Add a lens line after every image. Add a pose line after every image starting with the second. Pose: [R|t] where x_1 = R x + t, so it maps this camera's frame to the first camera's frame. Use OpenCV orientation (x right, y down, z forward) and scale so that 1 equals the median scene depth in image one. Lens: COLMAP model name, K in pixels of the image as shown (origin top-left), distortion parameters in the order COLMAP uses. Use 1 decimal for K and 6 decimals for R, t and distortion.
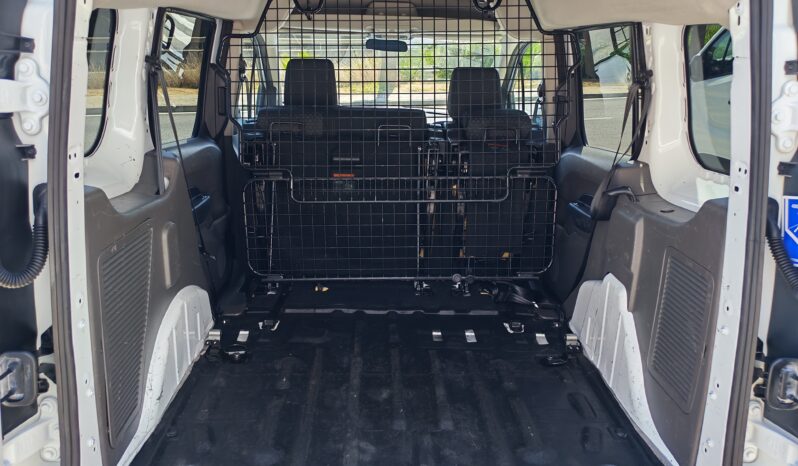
lens RADIAL K [[600.3, 0, 399.0], [0, 600.3, 233.0], [0, 0, 1]] dist [0.083675, -0.118371]
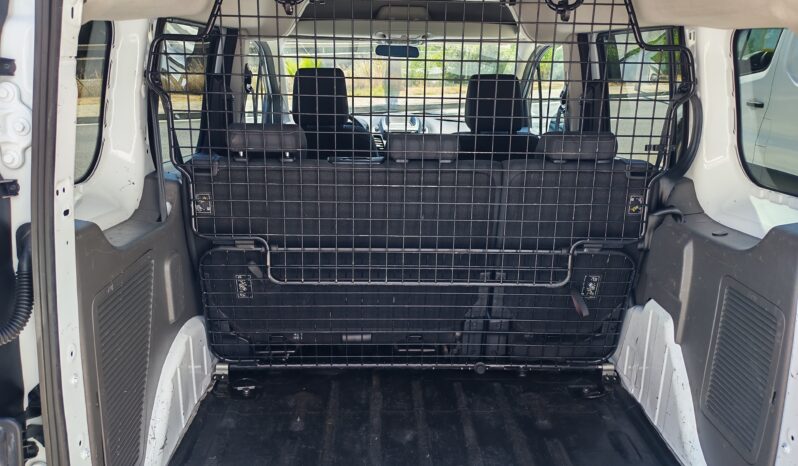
lens RADIAL K [[600.3, 0, 399.0], [0, 600.3, 233.0], [0, 0, 1]] dist [0.083675, -0.118371]
pose [[0.999899, -0.011973, -0.007631, -0.027695], [0.011953, 0.999925, -0.002610, -0.038543], [0.007662, 0.002519, 0.999967, 0.083065]]
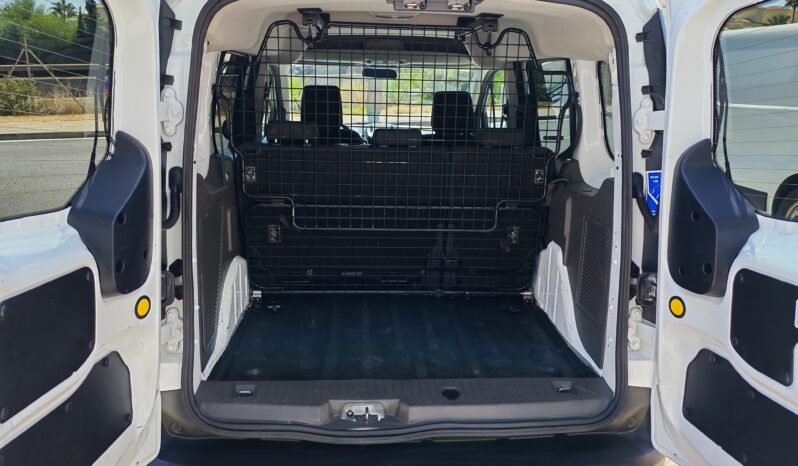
lens RADIAL K [[622.5, 0, 399.0], [0, 622.5, 233.0], [0, 0, 1]] dist [0.101806, -0.134564]
pose [[0.999619, -0.012960, 0.024353, -0.031192], [0.014039, 0.998904, -0.044657, 0.113174], [-0.023747, 0.044982, 0.998705, -0.419529]]
